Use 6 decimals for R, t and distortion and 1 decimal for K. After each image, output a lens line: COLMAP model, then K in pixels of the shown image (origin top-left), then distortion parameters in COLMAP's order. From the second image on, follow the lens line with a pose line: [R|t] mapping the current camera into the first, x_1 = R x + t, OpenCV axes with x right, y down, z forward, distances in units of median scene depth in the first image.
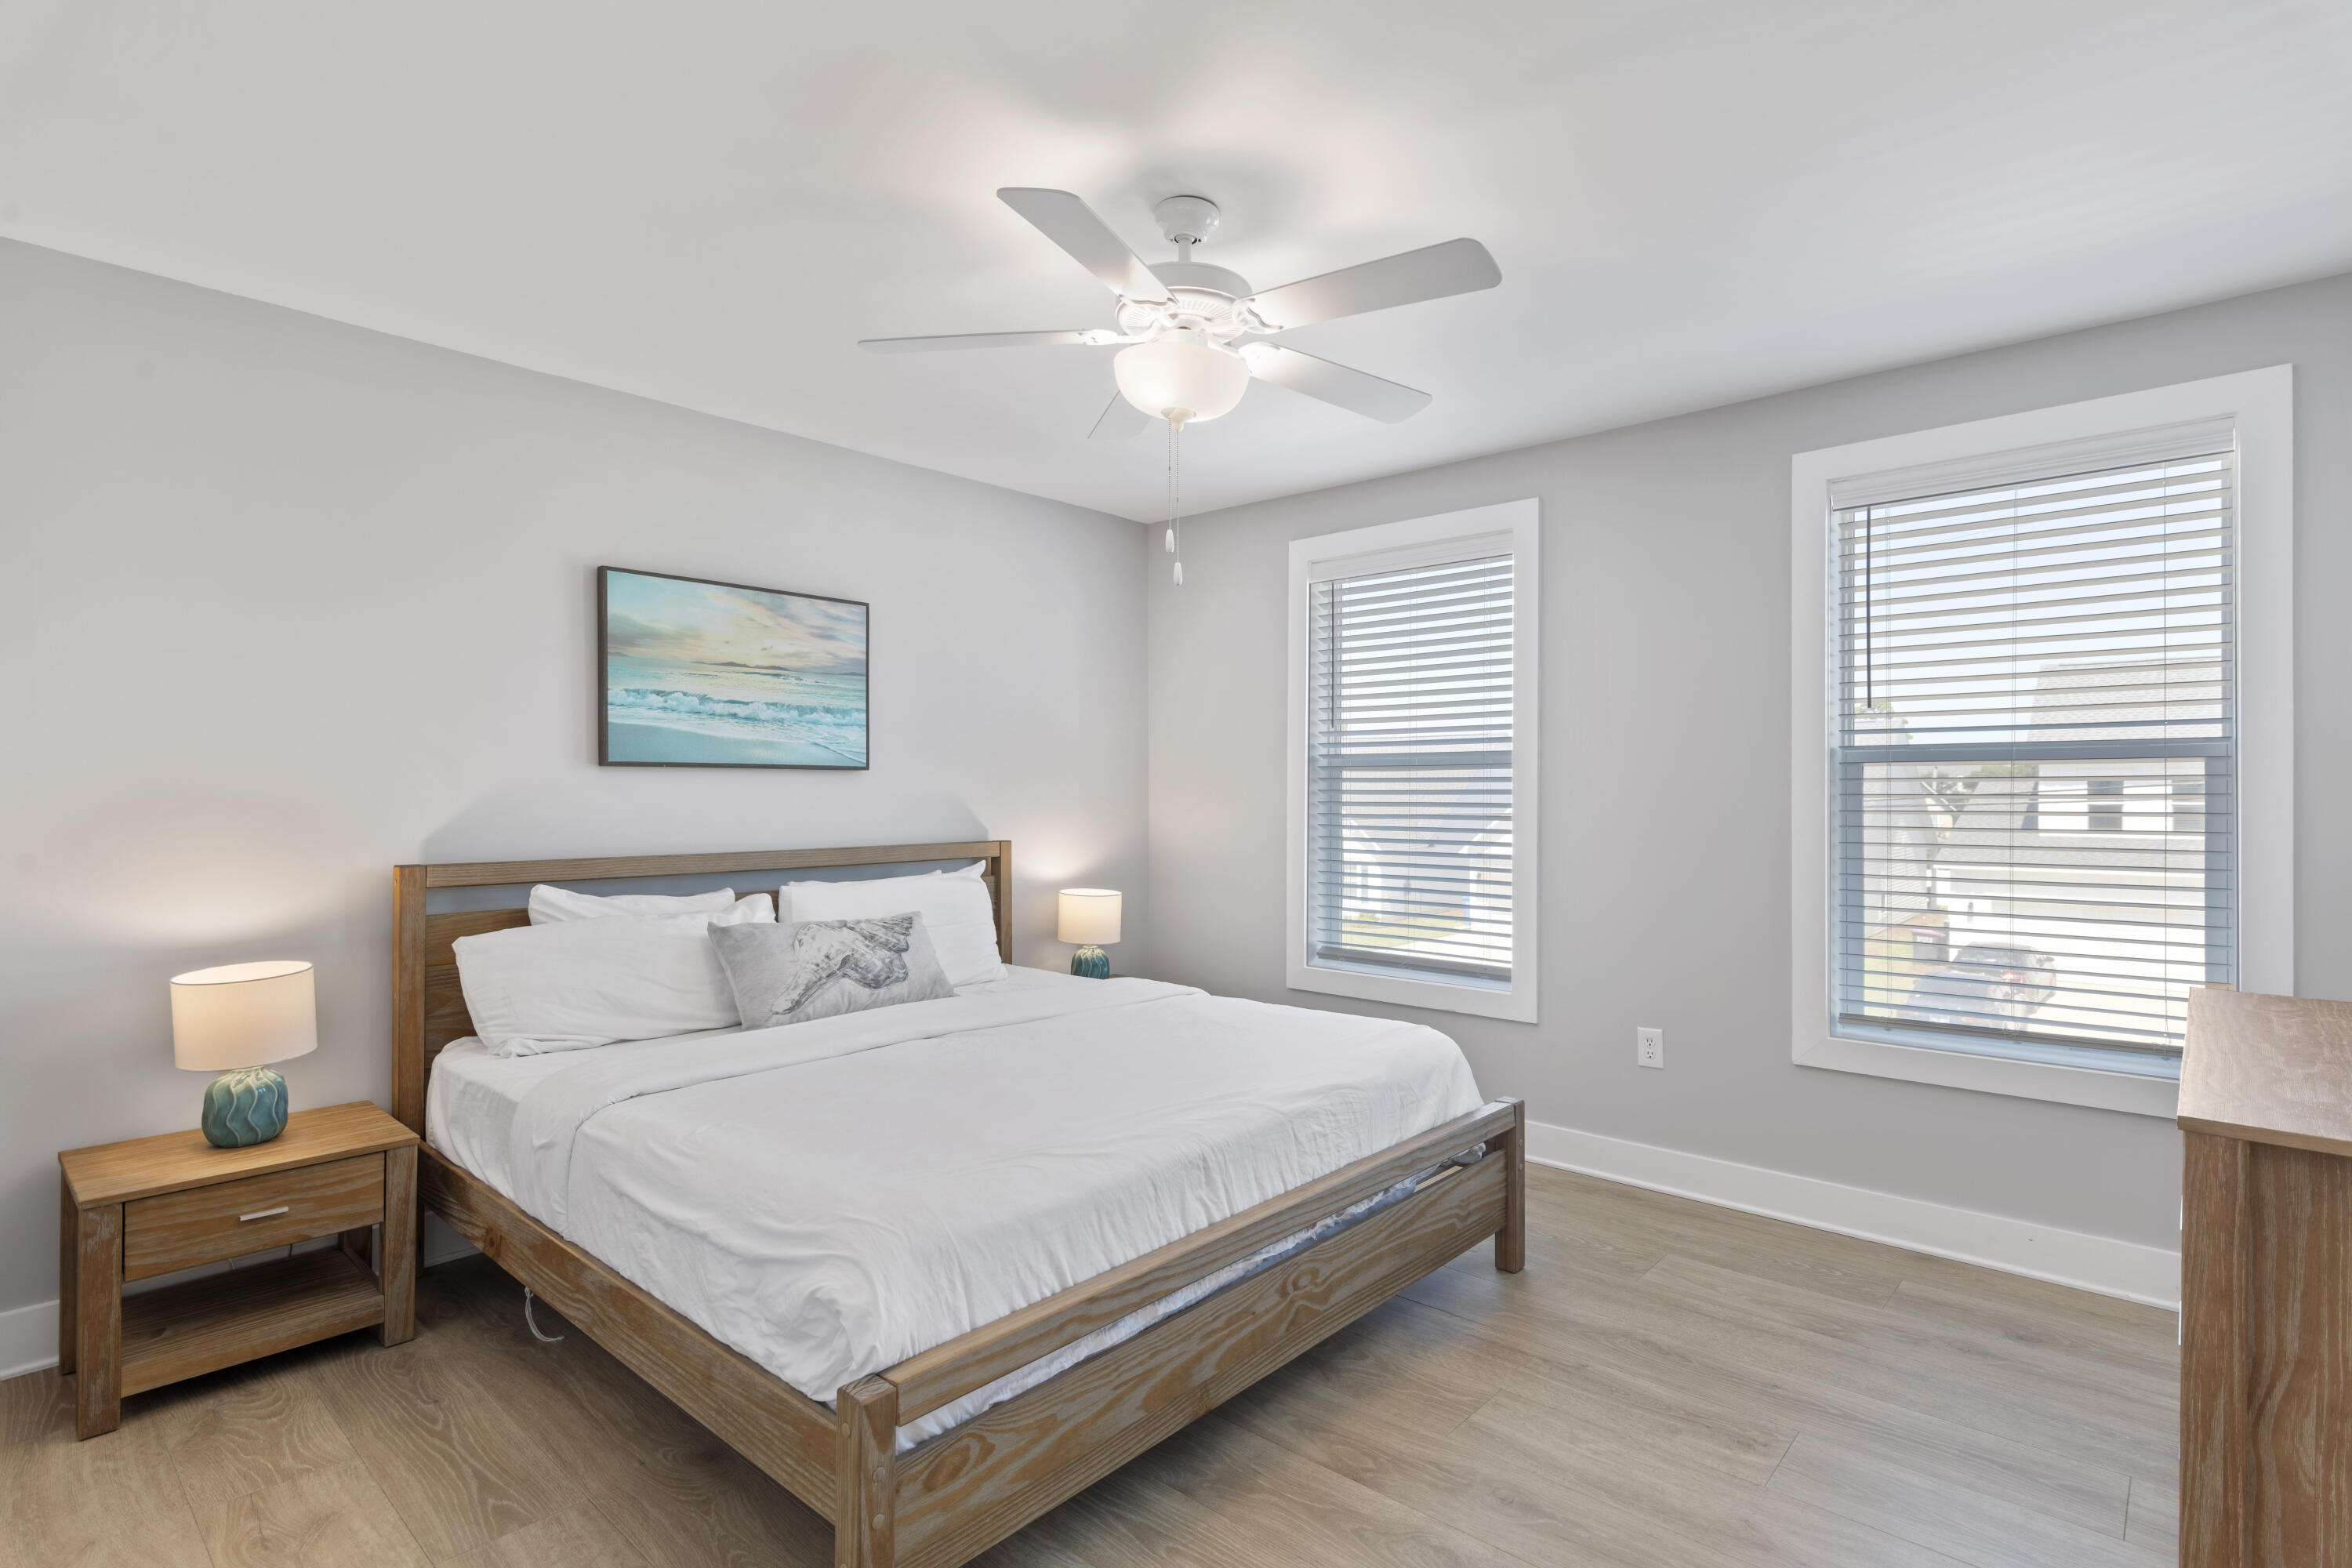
lens RADIAL K [[1150.2, 0, 1176.4], [0, 1150.2, 786.5], [0, 0, 1]] dist [0.001787, -0.000055]
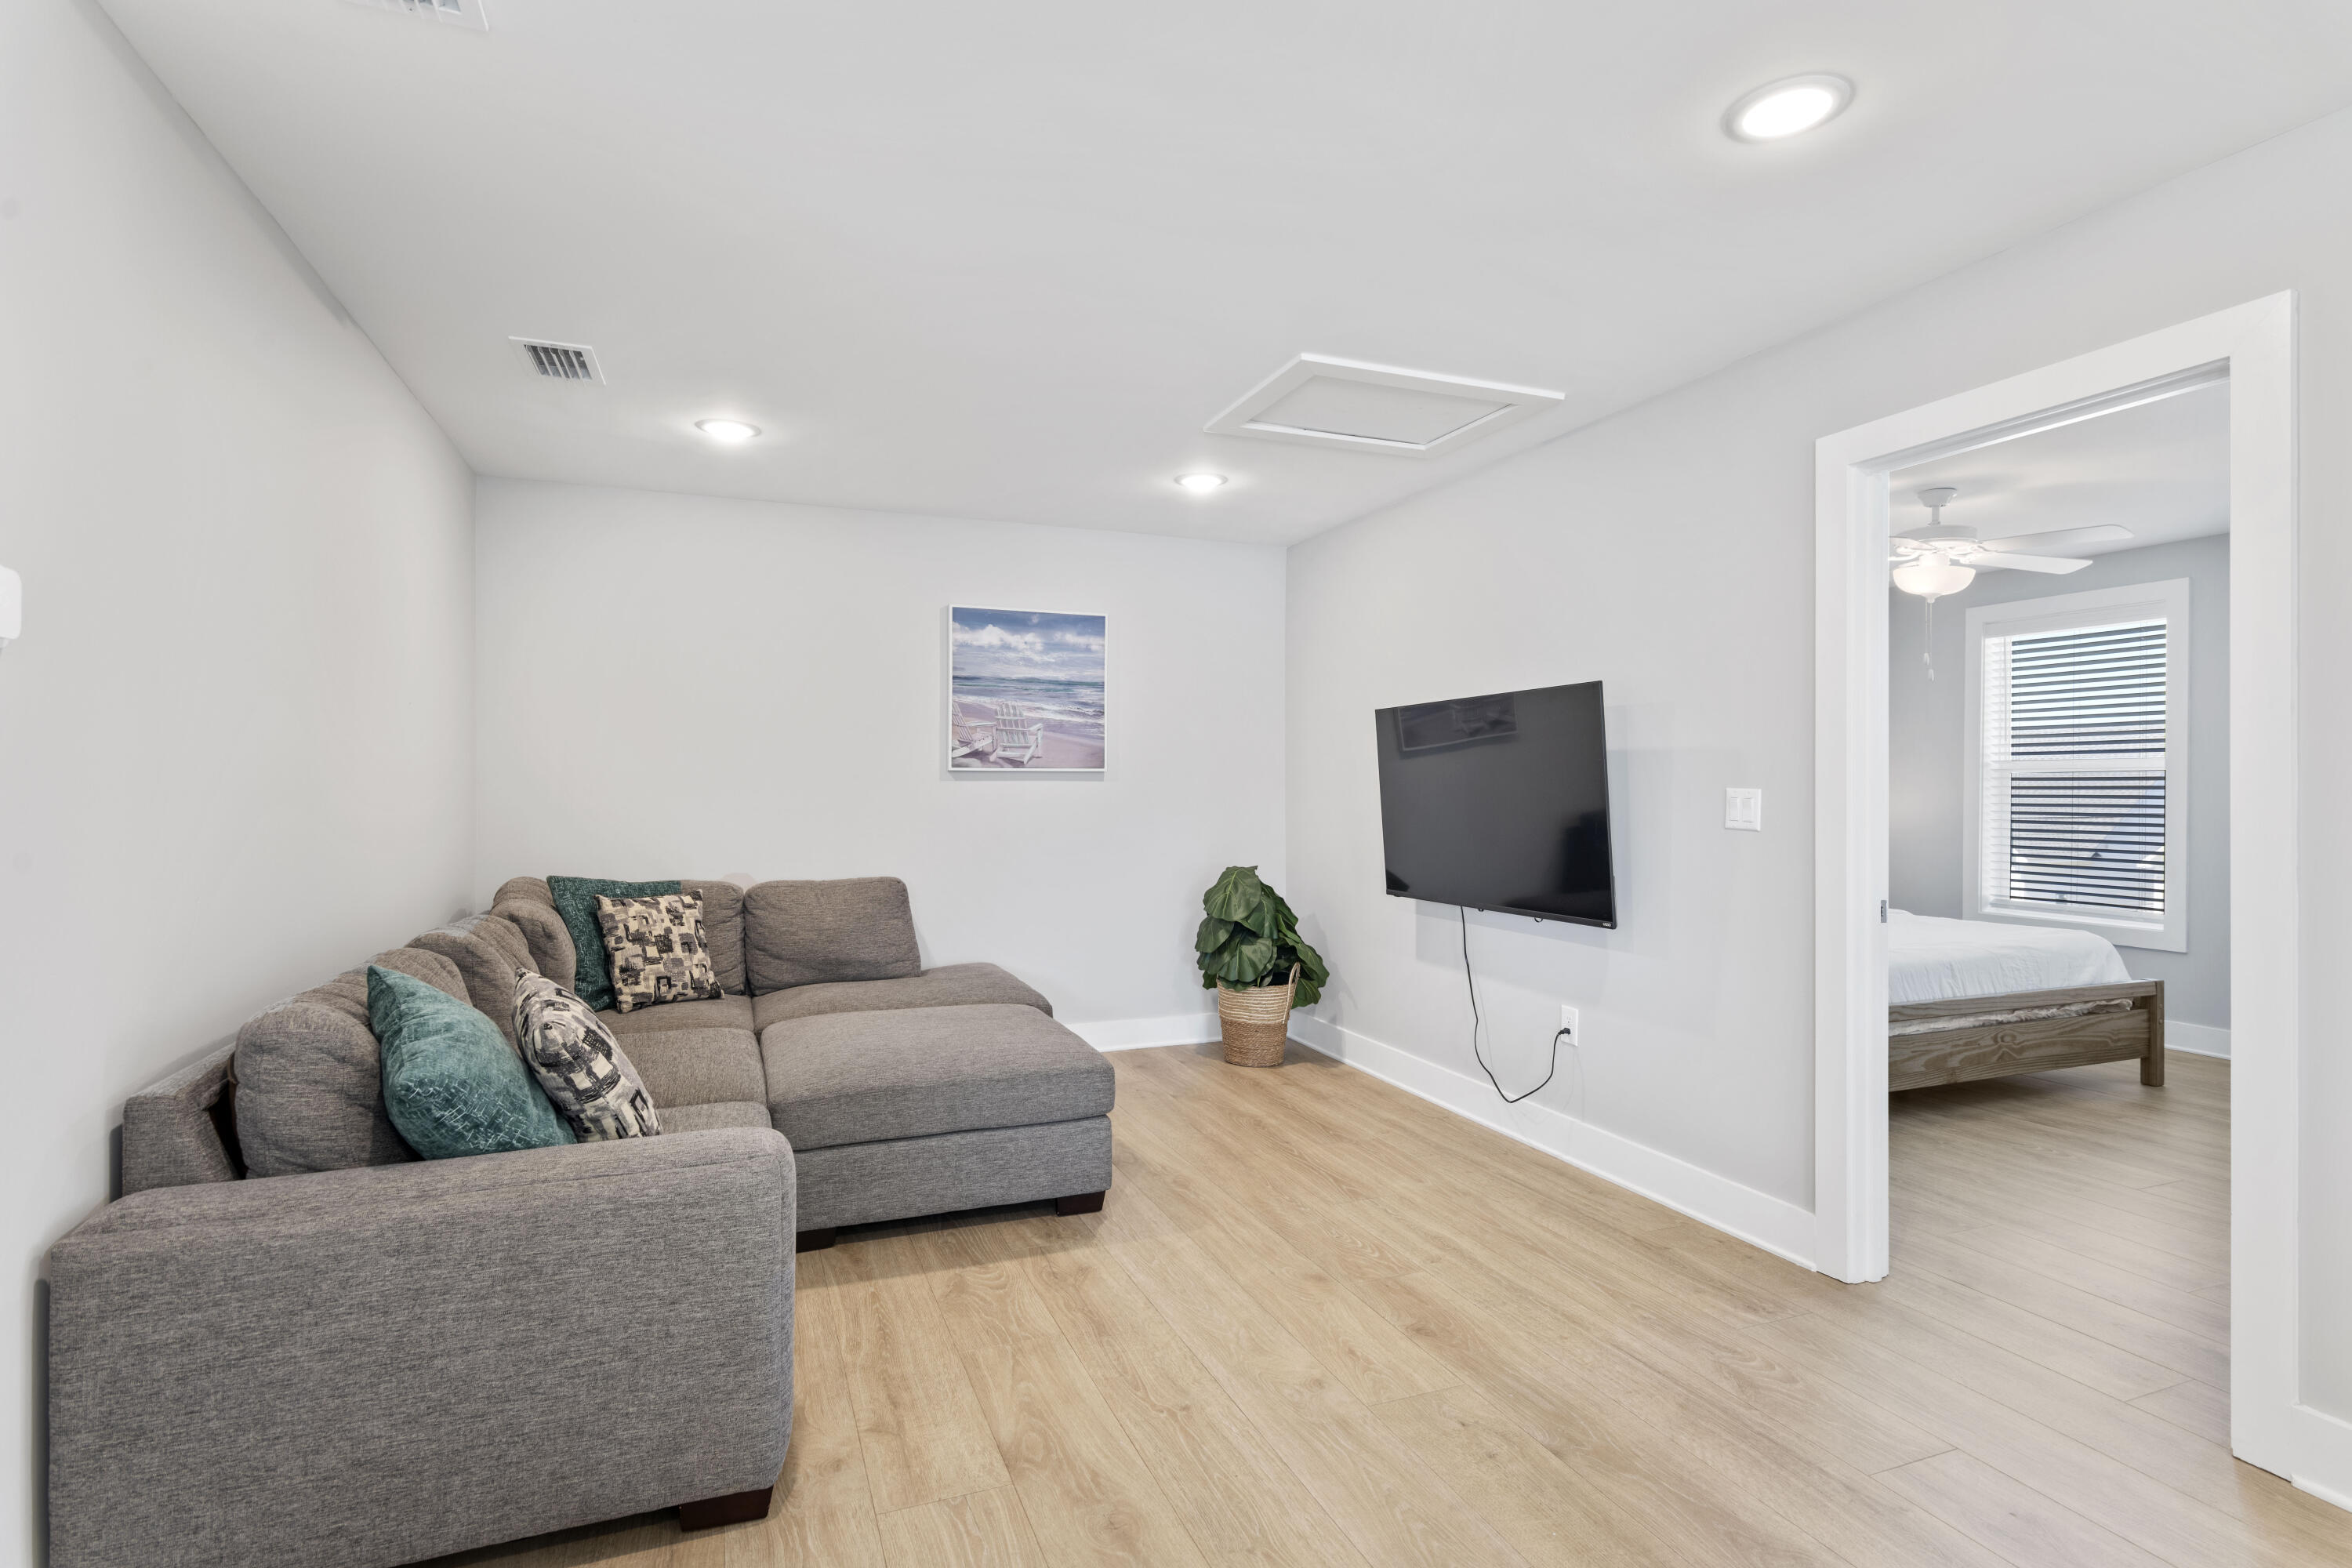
lens RADIAL K [[1150.2, 0, 1169.0], [0, 1150.2, 780.6], [0, 0, 1]] dist [0.001787, -0.000055]
pose [[0.895547, 0.004162, -0.444948, -0.235683], [-0.004361, 0.999990, 0.000578, 0.000851], [0.444946, 0.001423, 0.895556, -1.098597]]
